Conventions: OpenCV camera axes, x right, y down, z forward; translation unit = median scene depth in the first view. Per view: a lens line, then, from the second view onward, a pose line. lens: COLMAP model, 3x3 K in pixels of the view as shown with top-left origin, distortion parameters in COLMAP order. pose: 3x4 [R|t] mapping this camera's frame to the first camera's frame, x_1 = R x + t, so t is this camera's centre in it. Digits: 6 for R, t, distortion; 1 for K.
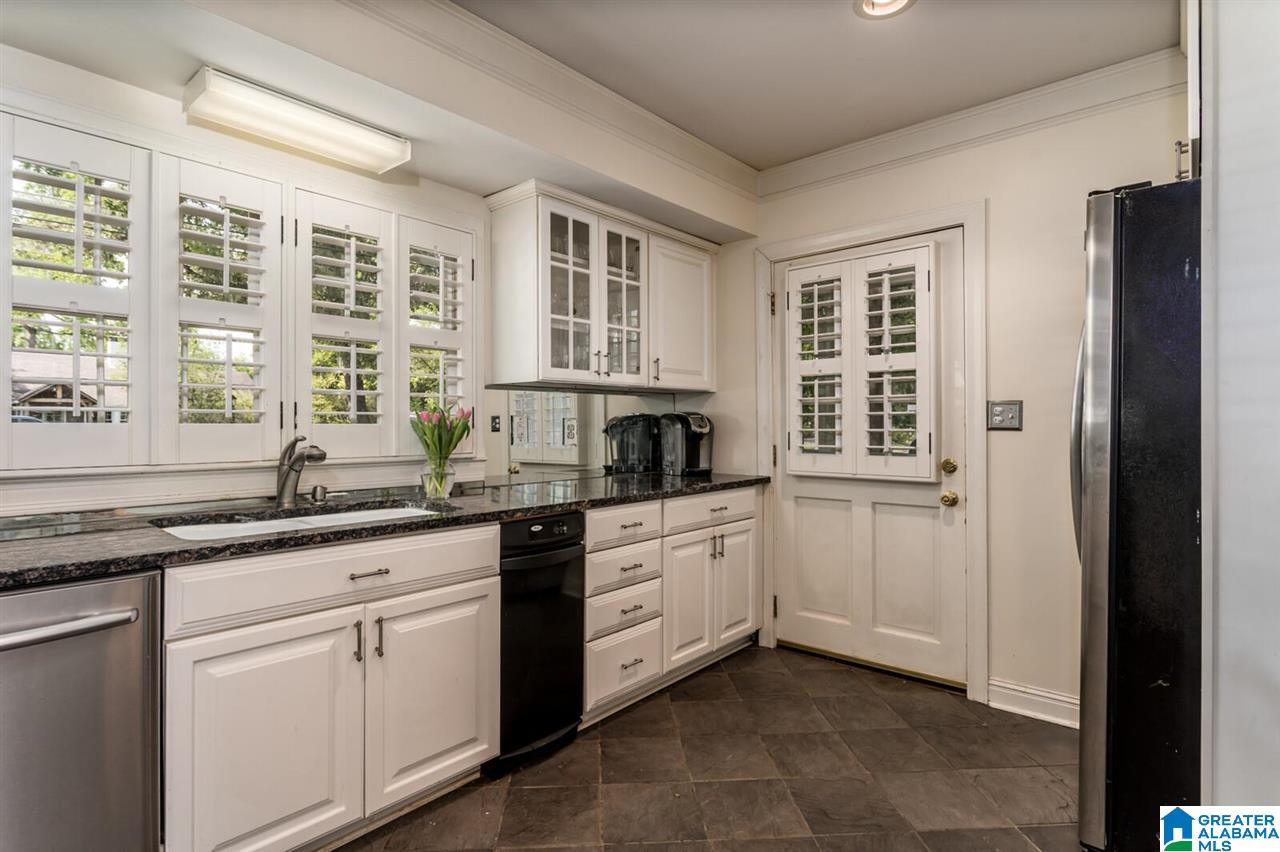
lens RADIAL K [[648.4, 0, 632.3], [0, 648.4, 430.5], [0, 0, 1]] dist [-0.004528, 0.001617]
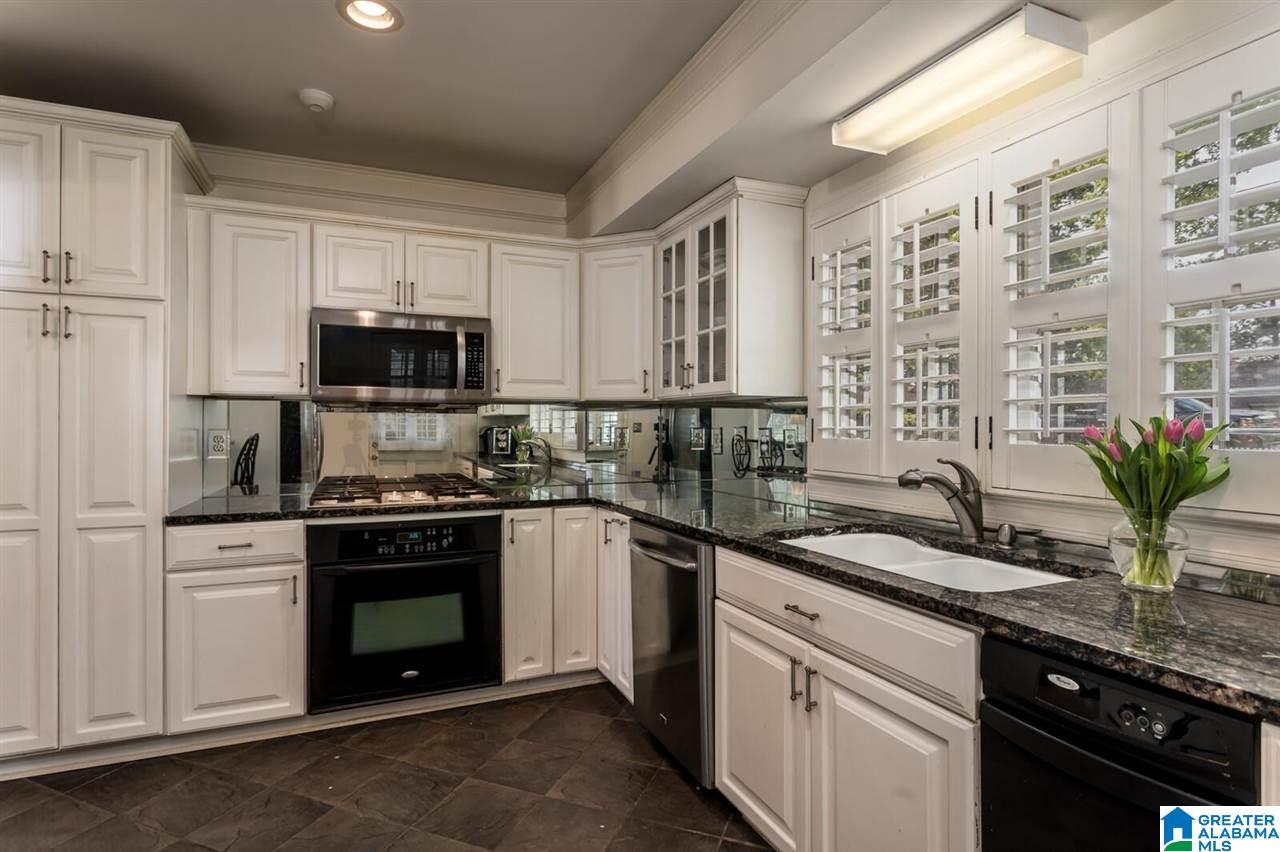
lens RADIAL K [[648.4, 0, 636.7], [0, 648.4, 421.5], [0, 0, 1]] dist [-0.004528, 0.001617]
pose [[-0.432930, -0.007394, -0.901397, 0.364150], [-0.005937, 0.999968, -0.005351, -0.027394], [0.901408, 0.003035, -0.432960, 0.843376]]
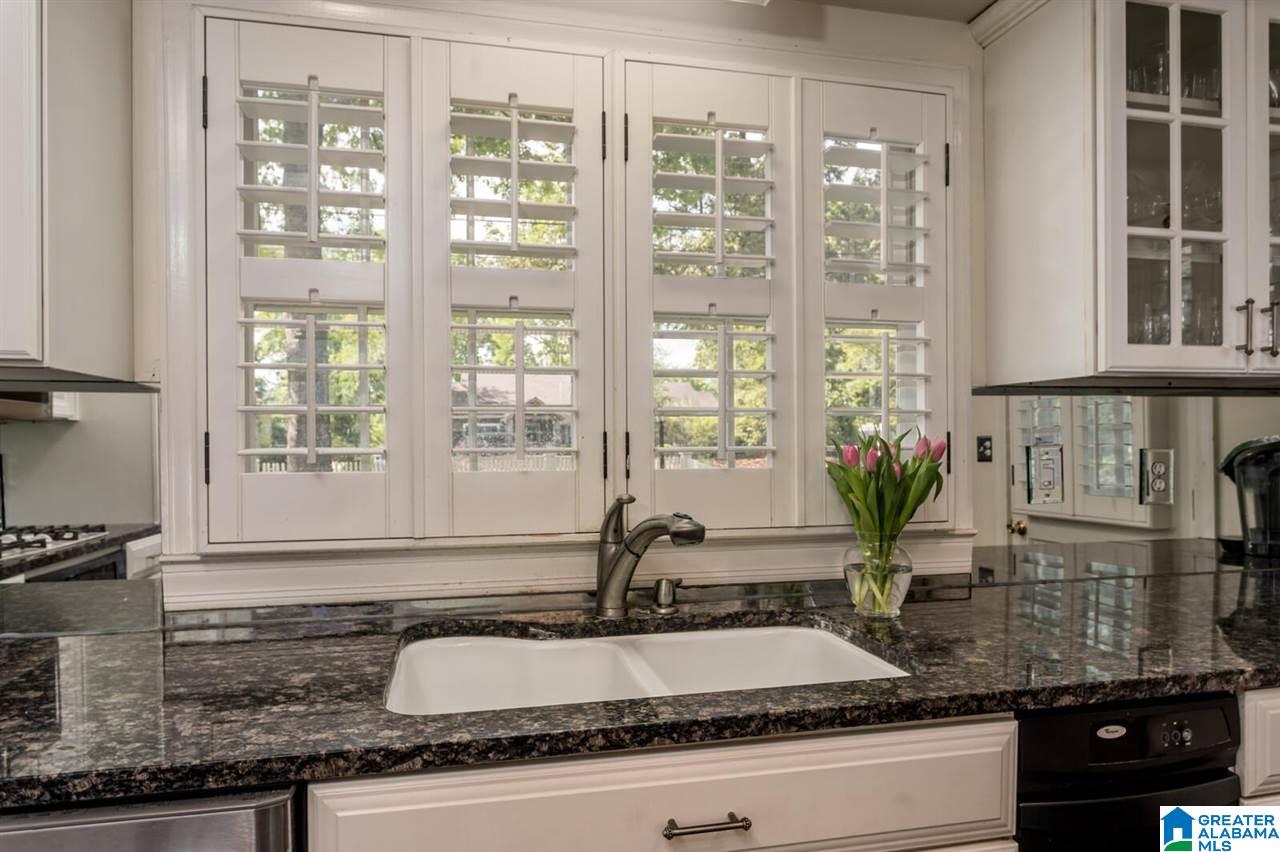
lens RADIAL K [[790.3, 0, 628.2], [0, 790.3, 439.5], [0, 0, 1]] dist [-0.008537, 0.002308]
pose [[0.812531, -0.003991, -0.582905, -0.095570], [-0.000491, 0.999972, -0.007530, -0.028375], [0.582918, 0.006404, 0.812506, 0.376893]]
